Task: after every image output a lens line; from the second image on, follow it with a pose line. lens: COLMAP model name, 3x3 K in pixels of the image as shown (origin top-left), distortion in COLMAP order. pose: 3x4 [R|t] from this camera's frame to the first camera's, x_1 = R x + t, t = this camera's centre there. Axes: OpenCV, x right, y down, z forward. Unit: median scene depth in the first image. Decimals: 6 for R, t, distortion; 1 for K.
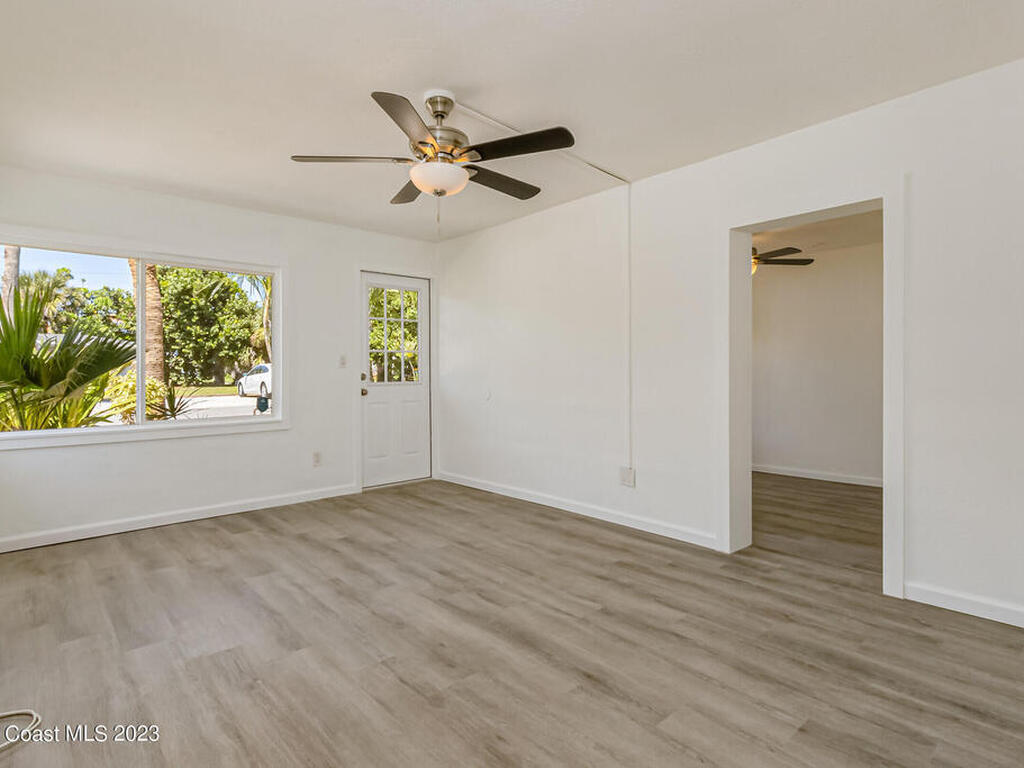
lens RADIAL K [[544.0, 0, 509.8], [0, 544.0, 363.9], [0, 0, 1]] dist [0.007001, -0.000526]
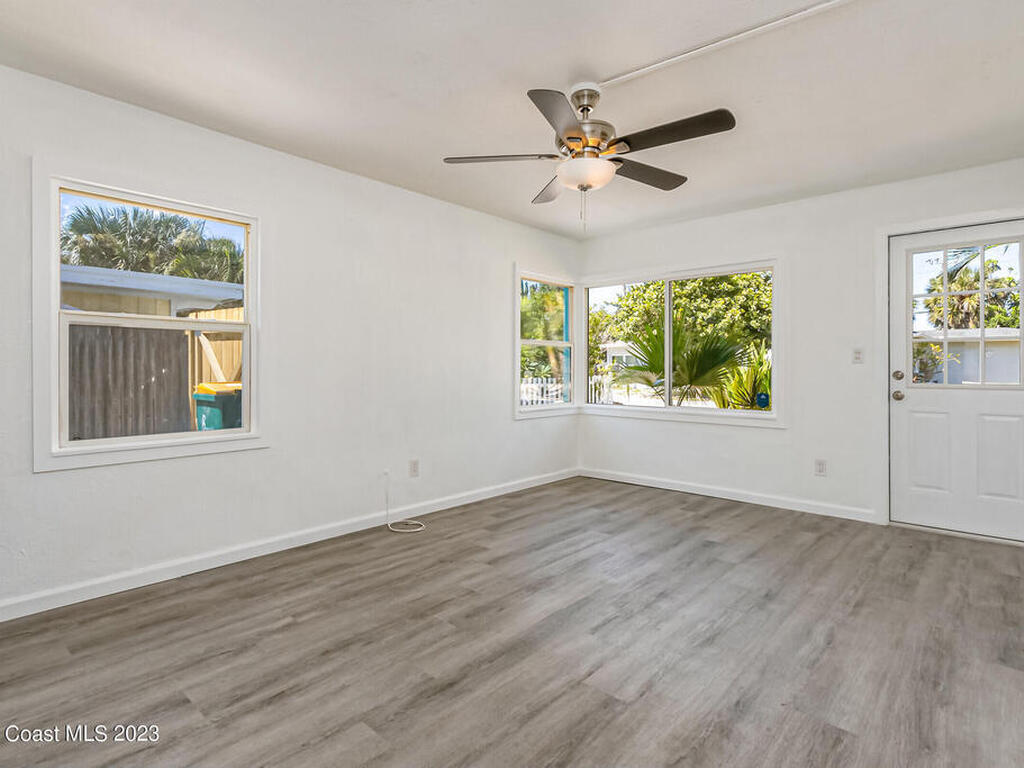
lens RADIAL K [[539.2, 0, 509.4], [0, 539.2, 365.5], [0, 0, 1]] dist [0.004953, -0.000058]
pose [[0.108745, 0.003720, -0.994063, 0.605258], [0.009498, 0.999943, 0.004781, 0.001828], [0.994024, -0.009962, 0.108704, 0.548244]]
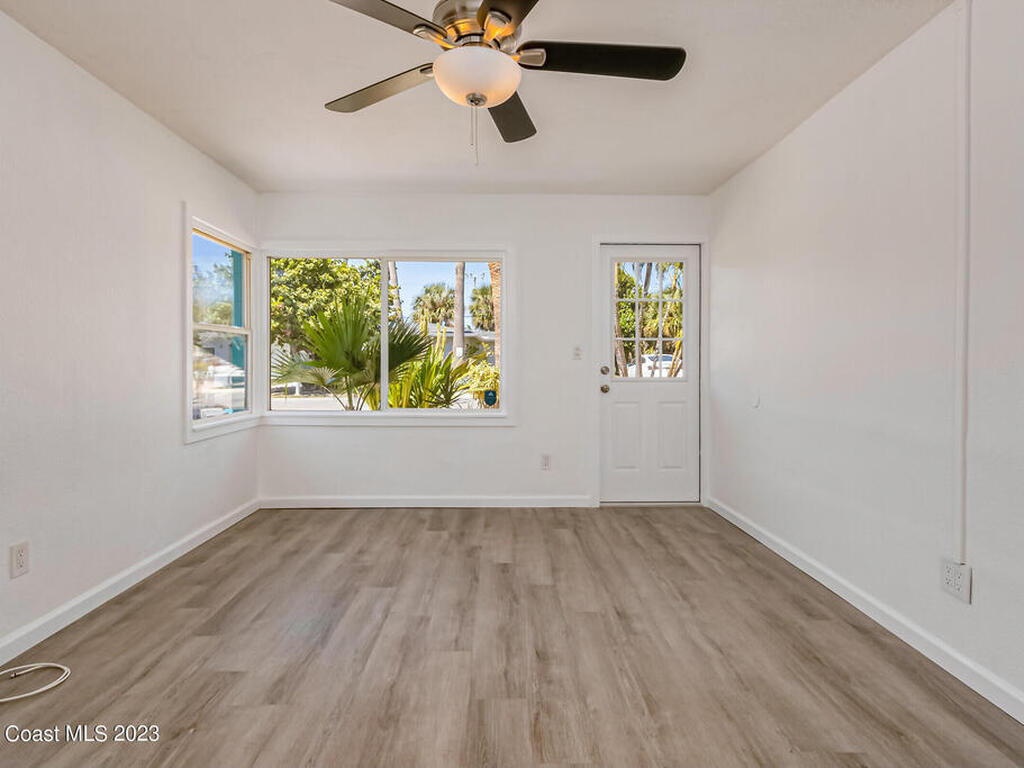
lens RADIAL K [[555.5, 0, 507.8], [0, 555.5, 367.6], [0, 0, 1]] dist [0.003334, -0.000282]
pose [[0.757543, 0.014627, -0.652621, 0.253492], [0.000414, 0.999738, 0.022887, -0.000276], [0.652785, -0.017609, 0.757339, 0.365793]]
